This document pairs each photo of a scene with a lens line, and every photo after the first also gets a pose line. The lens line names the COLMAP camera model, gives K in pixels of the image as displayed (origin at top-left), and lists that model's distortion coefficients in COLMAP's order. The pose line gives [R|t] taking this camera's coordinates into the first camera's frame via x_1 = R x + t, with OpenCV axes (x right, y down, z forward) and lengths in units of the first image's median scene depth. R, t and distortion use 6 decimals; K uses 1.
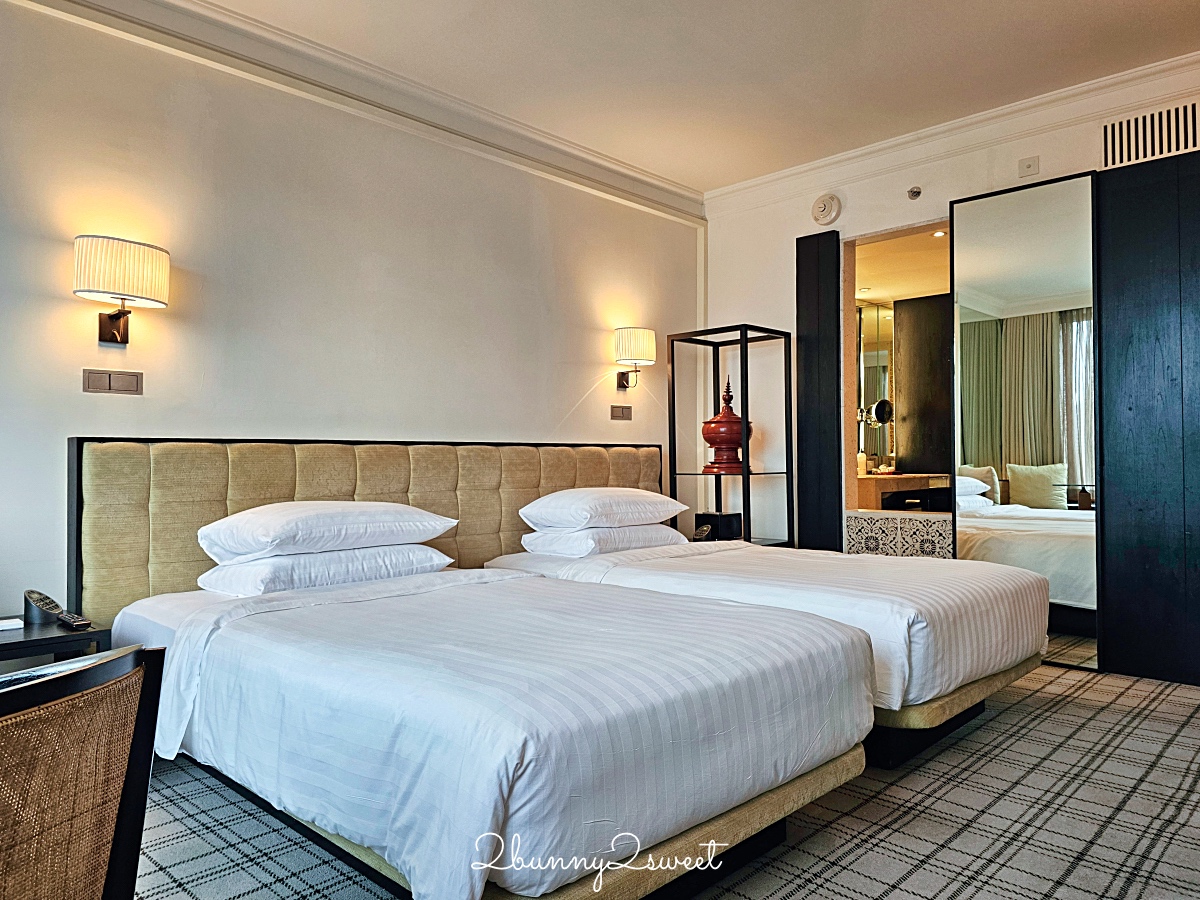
lens RADIAL K [[833.9, 0, 600.0], [0, 833.9, 450.0], [0, 0, 1]] dist [0.028100, -0.006279]
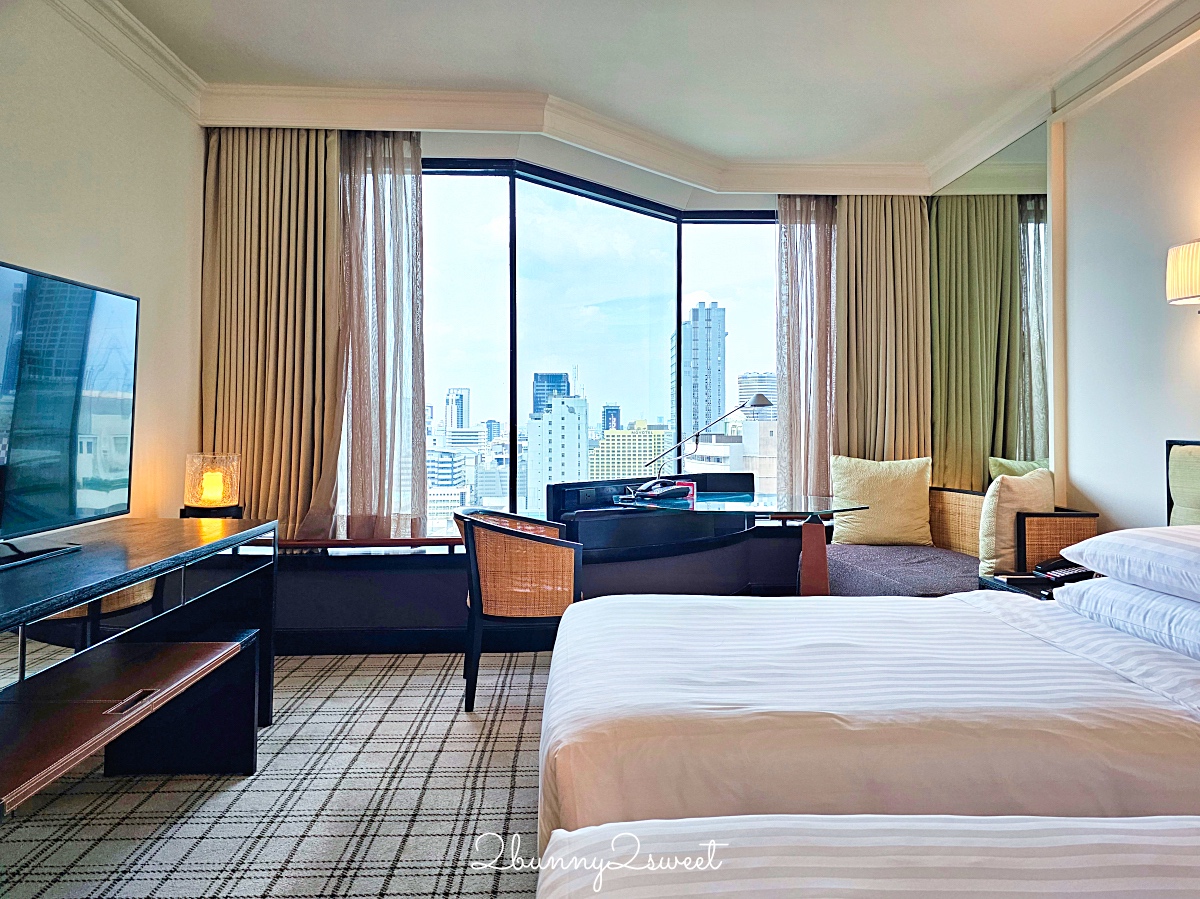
lens RADIAL K [[829.3, 0, 604.9], [0, 829.3, 411.5], [0, 0, 1]] dist [0.035286, -0.029476]
pose [[-0.701571, -0.009130, -0.712541, 0.609810], [0.005711, 0.999814, -0.018433, -0.035148], [0.712576, -0.017002, -0.701388, 1.191783]]
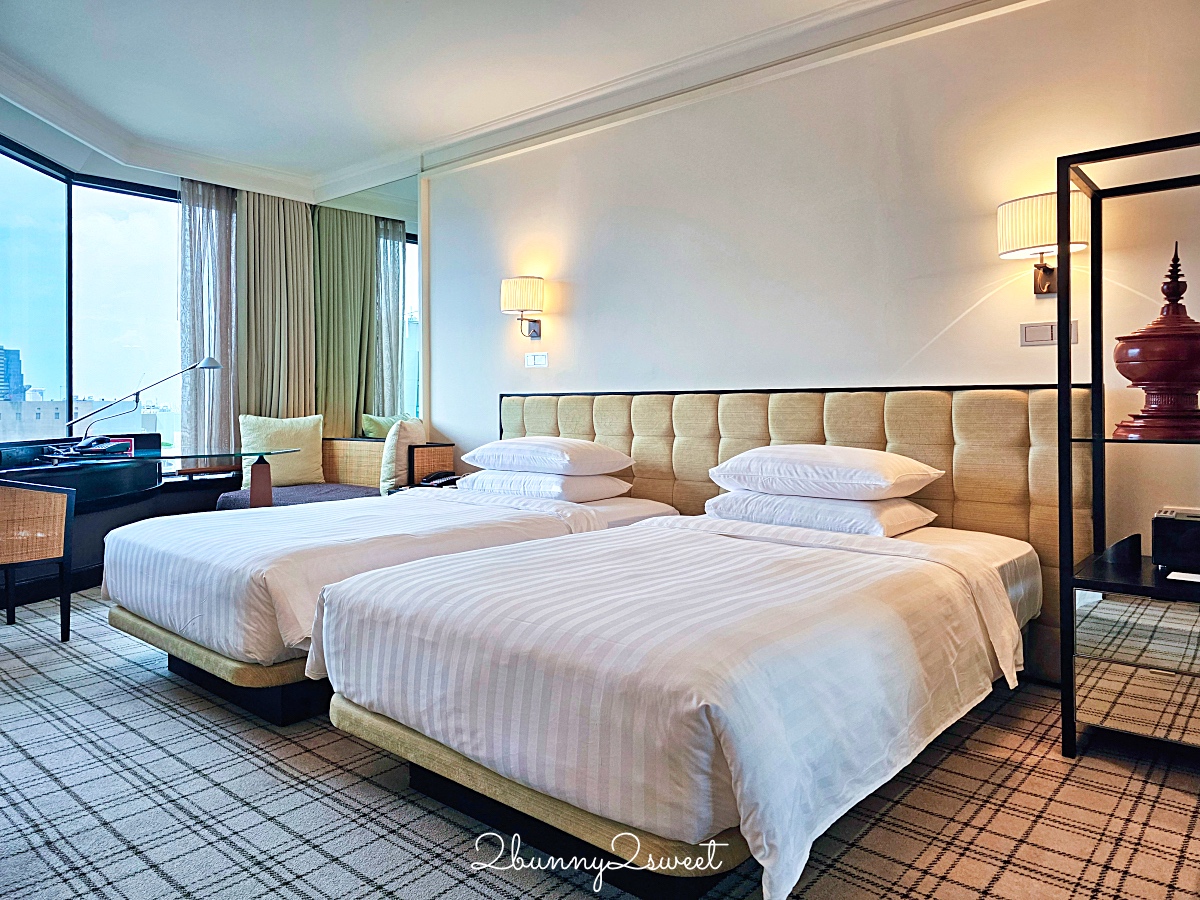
lens RADIAL K [[829.3, 0, 604.9], [0, 829.3, 412.0], [0, 0, 1]] dist [0.035286, -0.029476]
pose [[0.053521, 0.008939, -0.998527, 1.104984], [0.008621, 0.999919, 0.009413, 0.008634], [0.998530, -0.009112, 0.053439, 1.086445]]
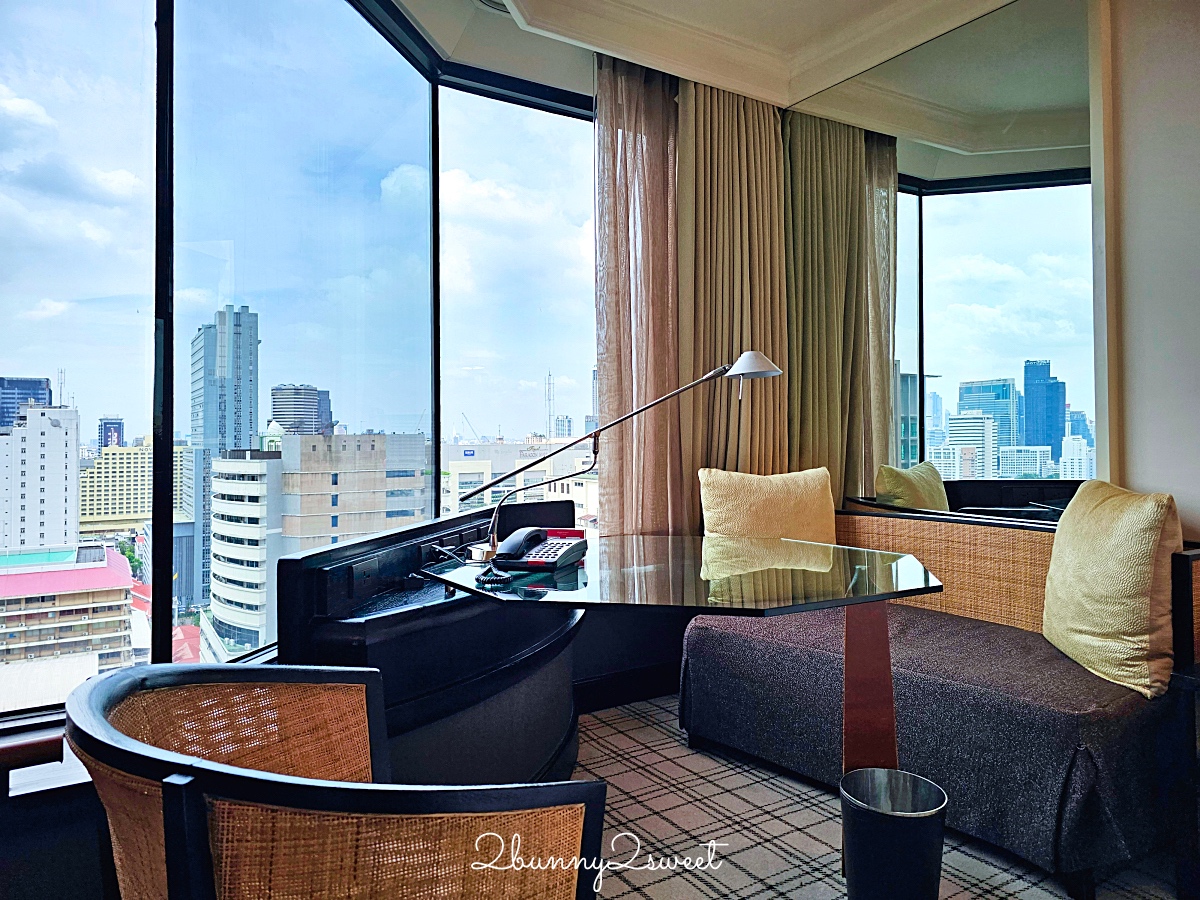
lens RADIAL K [[829.3, 0, 604.9], [0, 829.3, 412.0], [0, 0, 1]] dist [0.035286, -0.029476]
pose [[-0.233054, -0.025609, -0.972127, 0.160342], [0.013404, 0.999474, -0.029543, -0.017257], [0.972372, -0.019915, -0.232588, 0.451618]]
